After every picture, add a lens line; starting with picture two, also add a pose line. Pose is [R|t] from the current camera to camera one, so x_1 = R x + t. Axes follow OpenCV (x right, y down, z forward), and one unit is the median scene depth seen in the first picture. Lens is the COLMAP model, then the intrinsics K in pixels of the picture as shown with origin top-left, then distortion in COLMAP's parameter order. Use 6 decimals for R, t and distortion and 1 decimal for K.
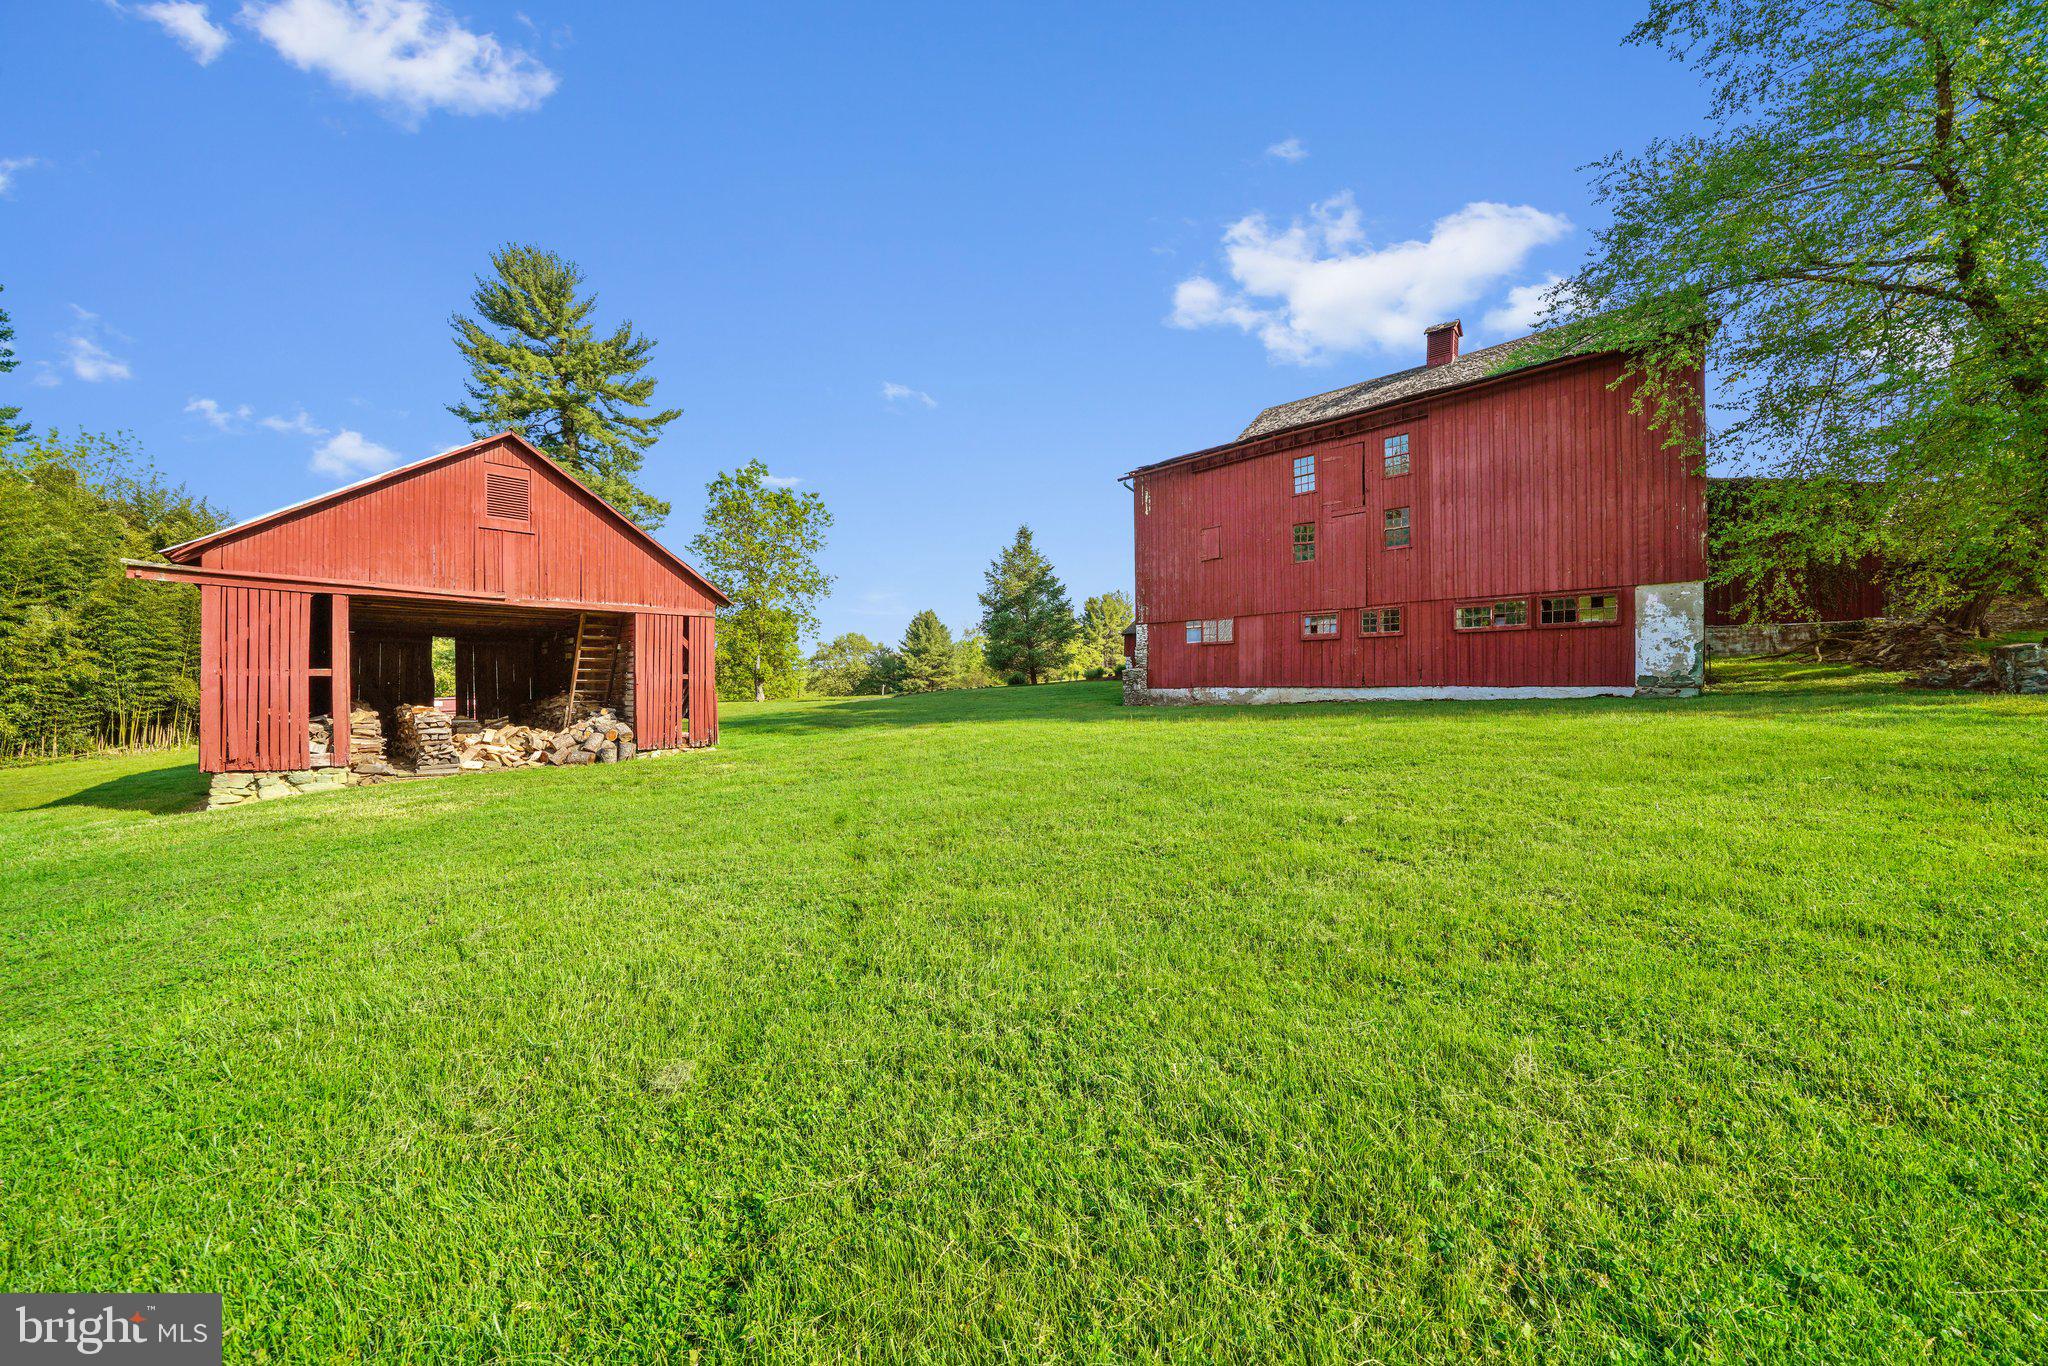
lens RADIAL K [[700.7, 0, 1024.1], [0, 700.7, 686.7], [0, 0, 1]] dist [-0.016852, 0.001610]
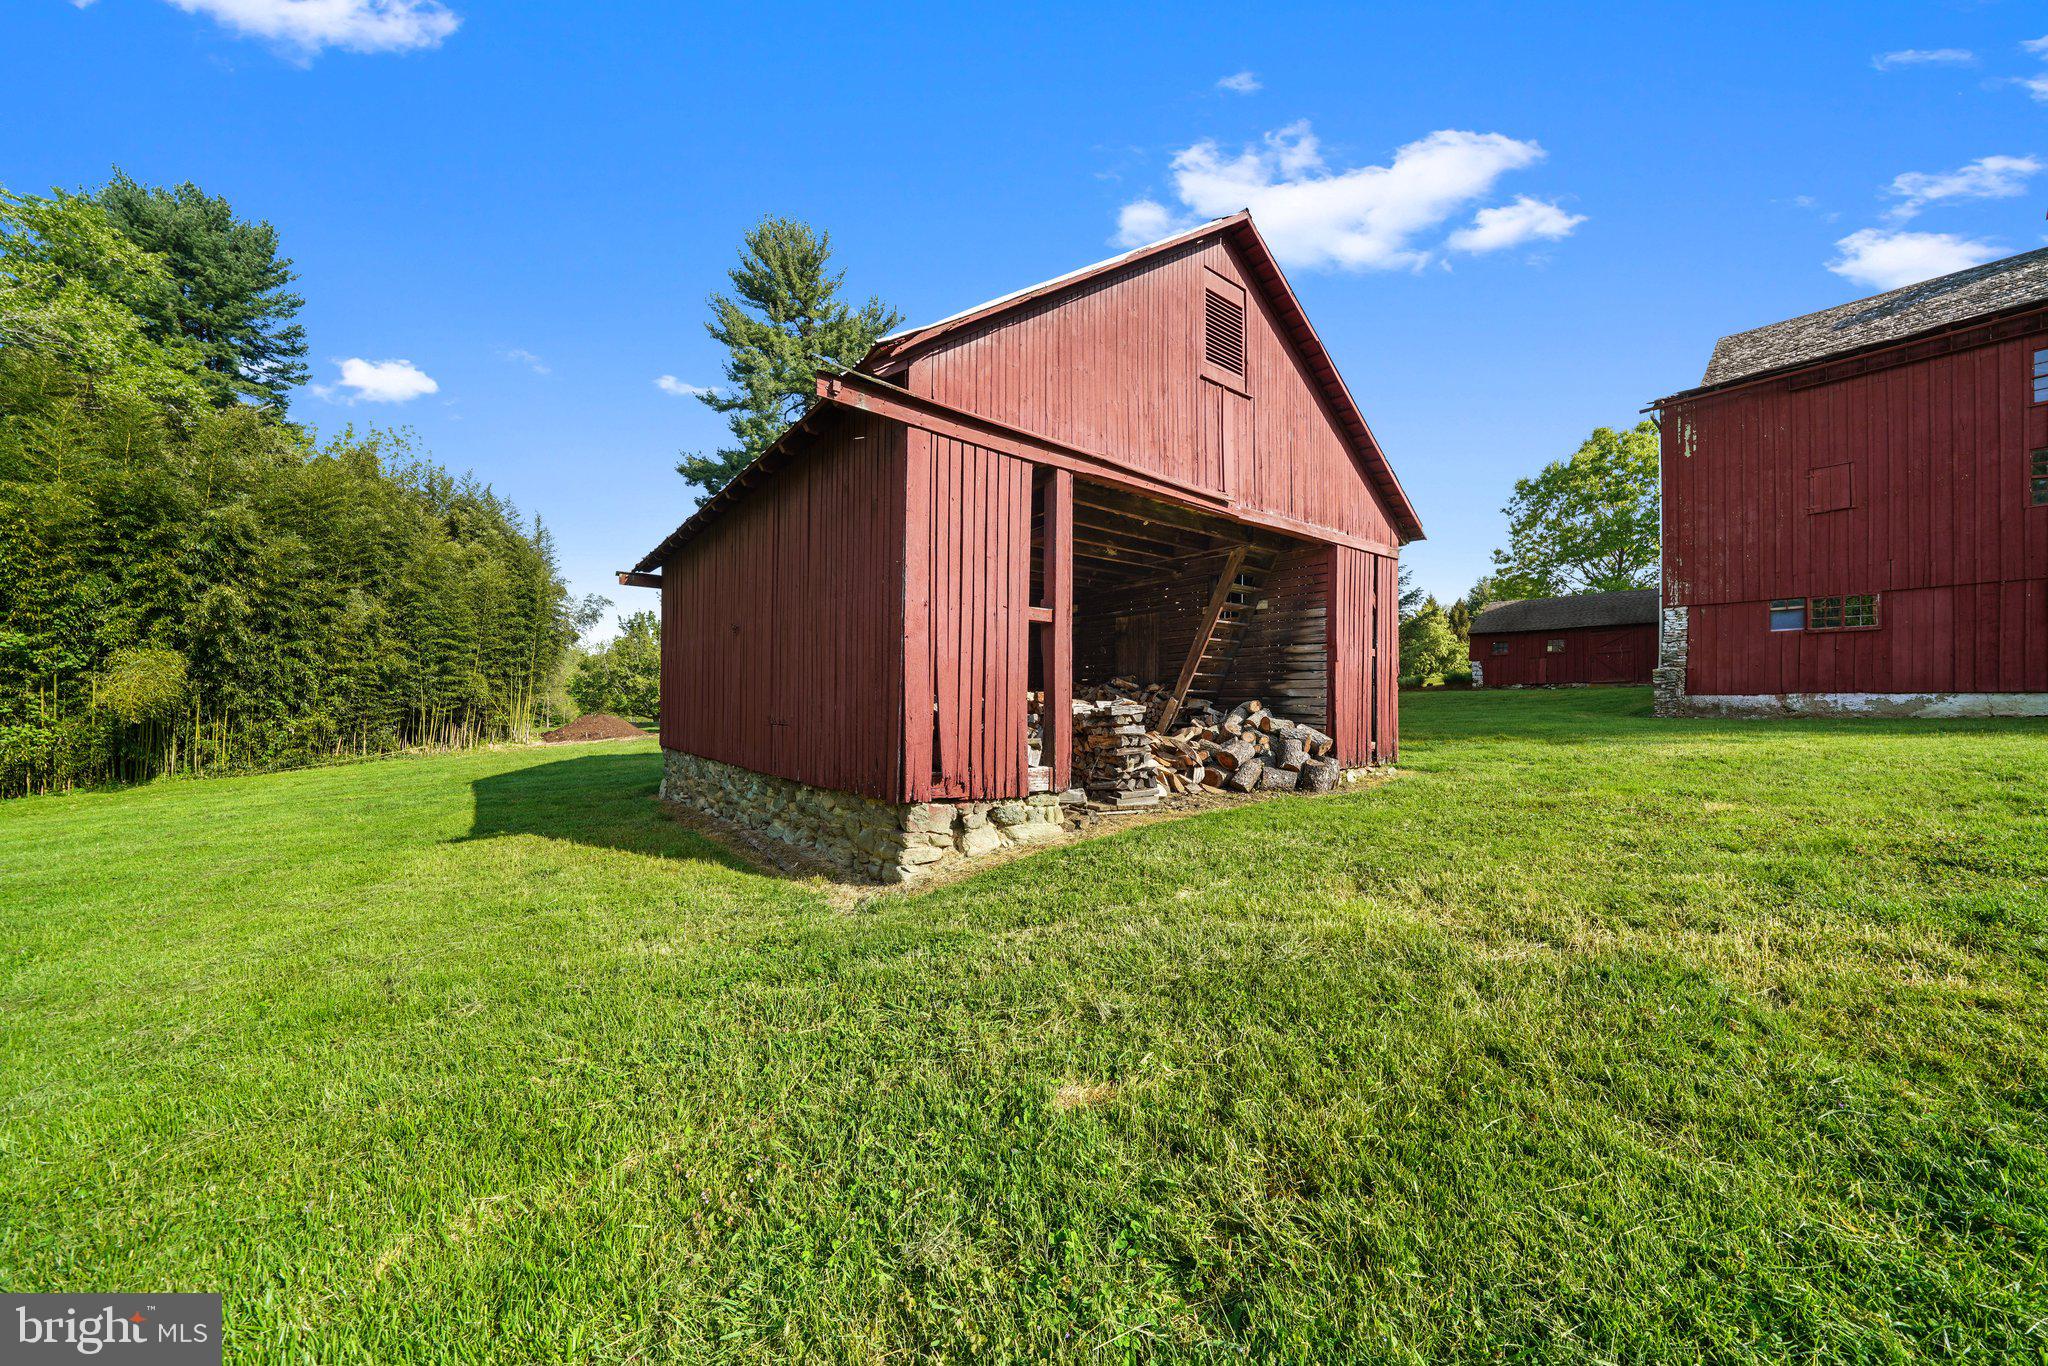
lens RADIAL K [[700.7, 0, 1033.7], [0, 700.7, 699.8], [0, 0, 1]] dist [-0.016852, 0.001610]
pose [[0.990562, 0.012757, -0.136468, -0.404123], [-0.013447, 0.999901, -0.004137, 0.020023], [0.136402, 0.005933, 0.990636, 0.198742]]
